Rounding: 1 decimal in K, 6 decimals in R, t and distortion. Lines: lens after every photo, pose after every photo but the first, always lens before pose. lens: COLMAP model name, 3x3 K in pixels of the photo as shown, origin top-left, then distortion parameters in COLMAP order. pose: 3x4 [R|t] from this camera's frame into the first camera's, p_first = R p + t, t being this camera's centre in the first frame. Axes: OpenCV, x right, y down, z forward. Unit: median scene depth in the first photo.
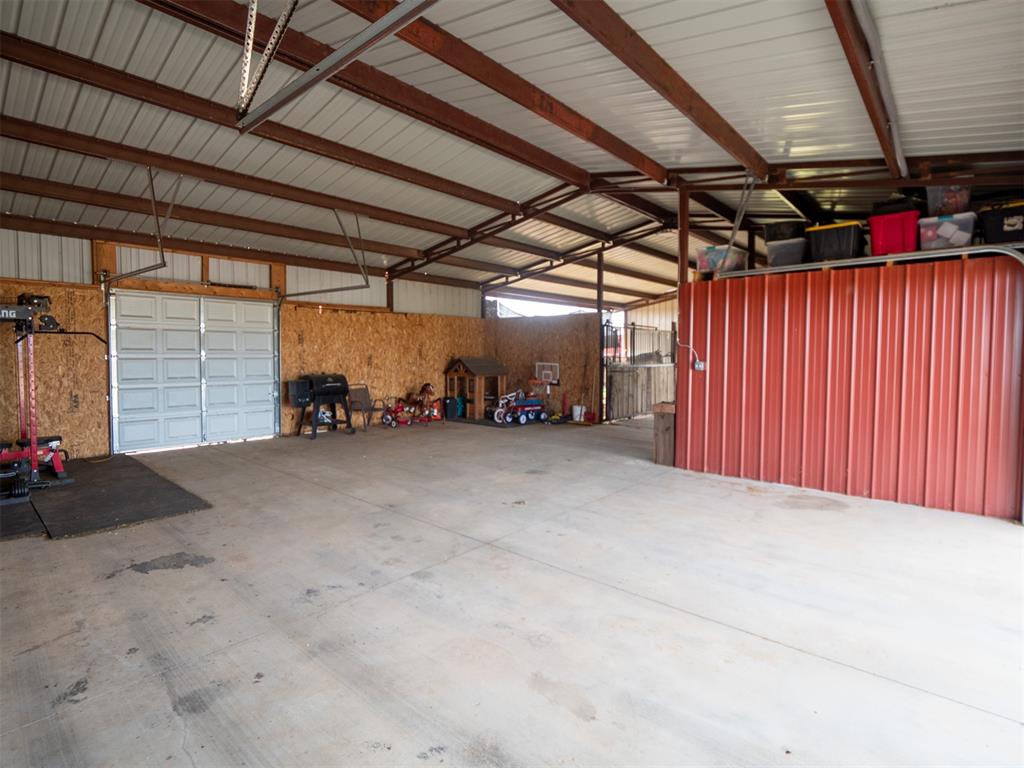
lens RADIAL K [[510.1, 0, 524.8], [0, 510.1, 375.8], [0, 0, 1]] dist [-0.010209, -0.000706]
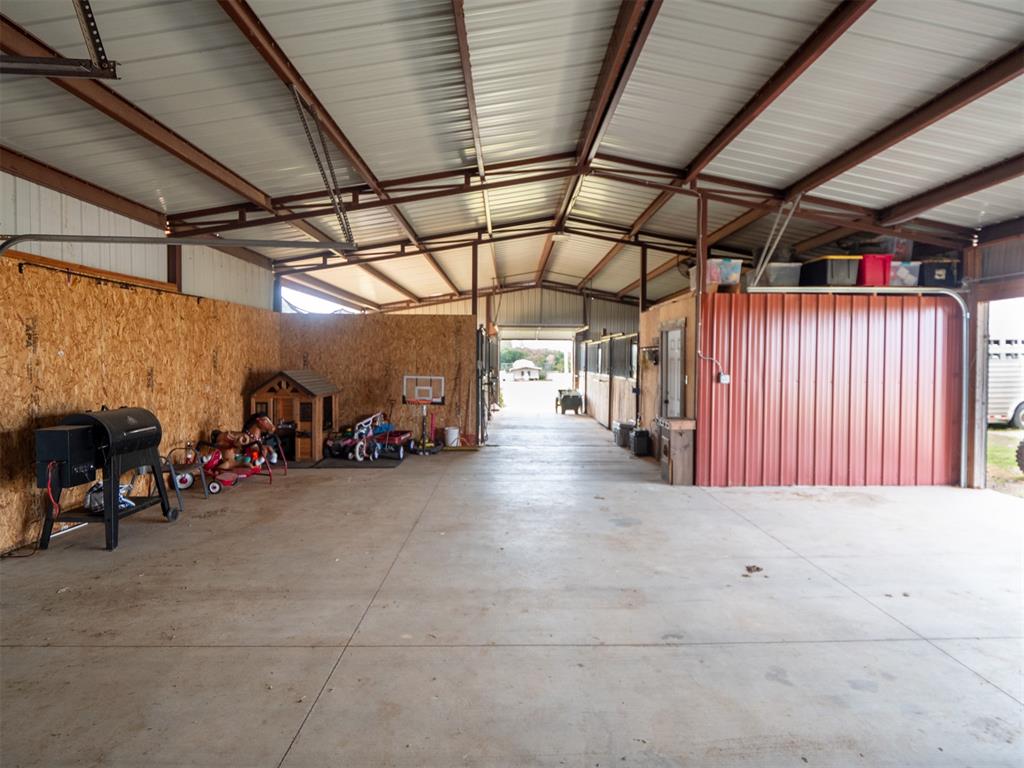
lens RADIAL K [[510.1, 0, 524.8], [0, 510.1, 375.8], [0, 0, 1]] dist [-0.010209, -0.000706]
pose [[0.740796, -0.019222, 0.671455, -0.368038], [0.026271, 0.999655, -0.000365, -0.021790], [-0.671216, 0.017910, 0.741045, 0.324299]]
